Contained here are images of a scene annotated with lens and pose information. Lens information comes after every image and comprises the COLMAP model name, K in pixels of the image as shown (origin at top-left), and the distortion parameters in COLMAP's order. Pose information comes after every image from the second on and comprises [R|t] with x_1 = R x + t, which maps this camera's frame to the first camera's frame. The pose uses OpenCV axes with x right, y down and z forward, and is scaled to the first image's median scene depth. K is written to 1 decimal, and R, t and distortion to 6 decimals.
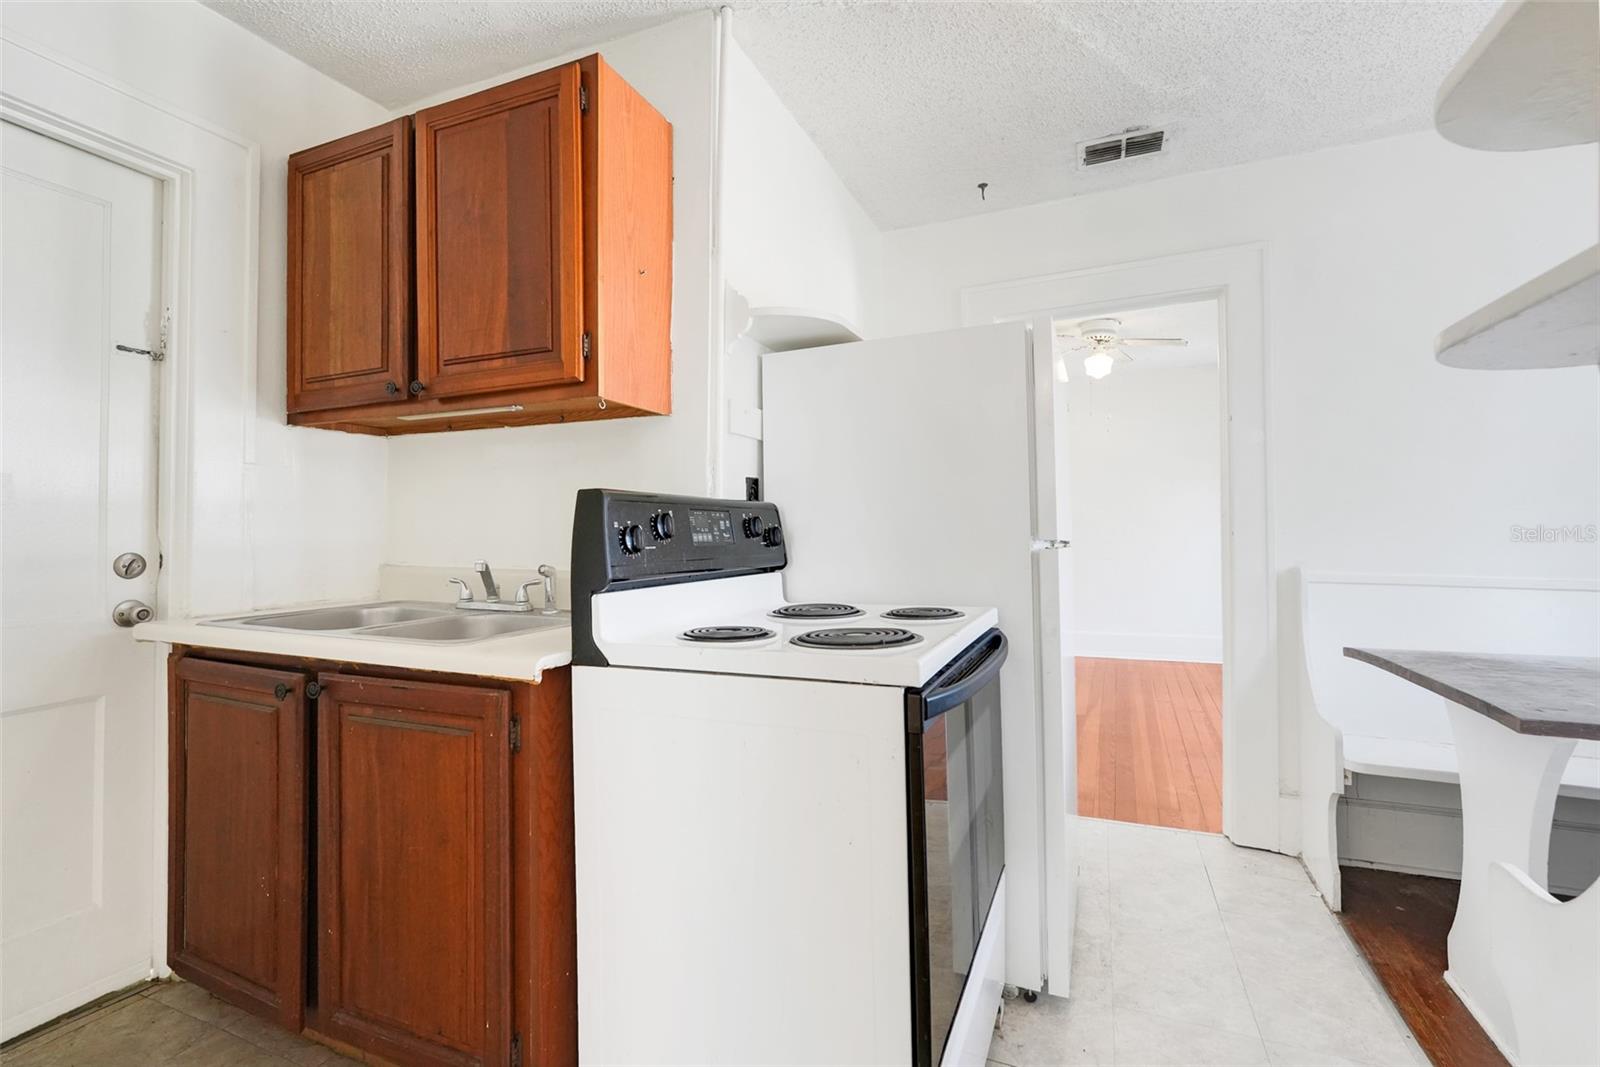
lens RADIAL K [[712.9, 0, 801.4], [0, 712.9, 518.2], [0, 0, 1]] dist [-0.000949, -0.000001]
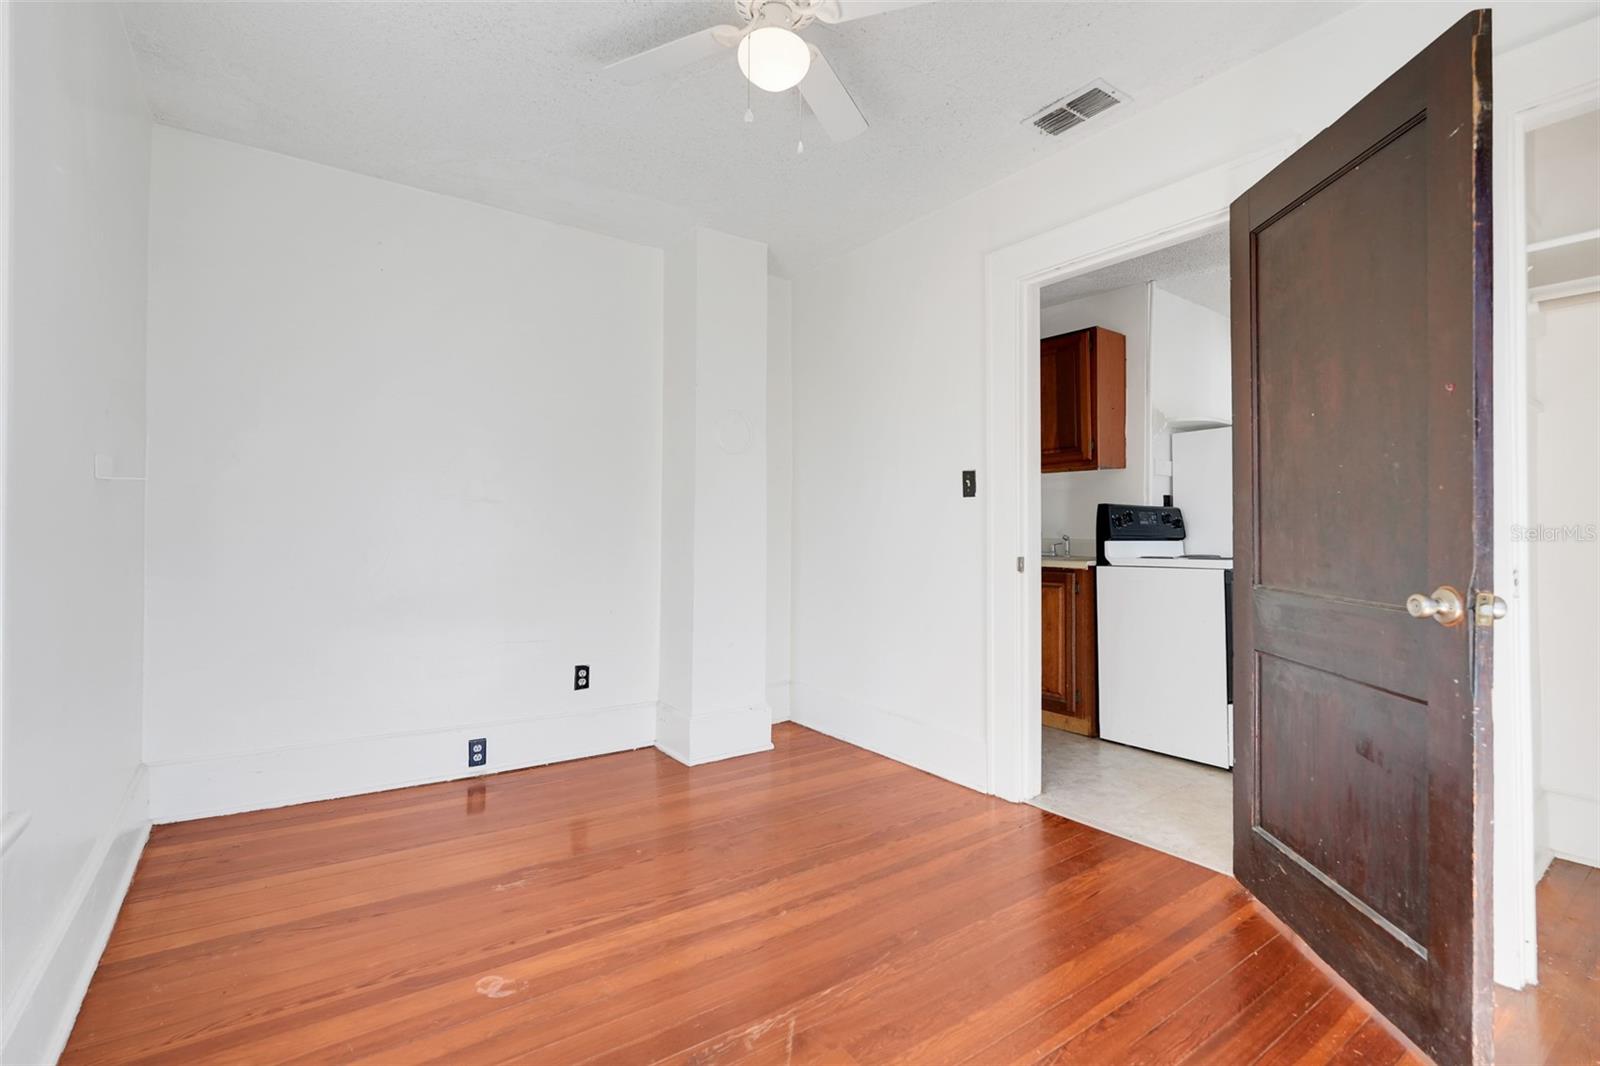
lens RADIAL K [[712.9, 0, 801.4], [0, 712.9, 517.7], [0, 0, 1]] dist [-0.000949, -0.000001]
pose [[0.859378, -0.001284, -0.511339, 0.093621], [0.000092, 0.999997, -0.002356, 0.015846], [0.511340, 0.001978, 0.859376, -1.594750]]
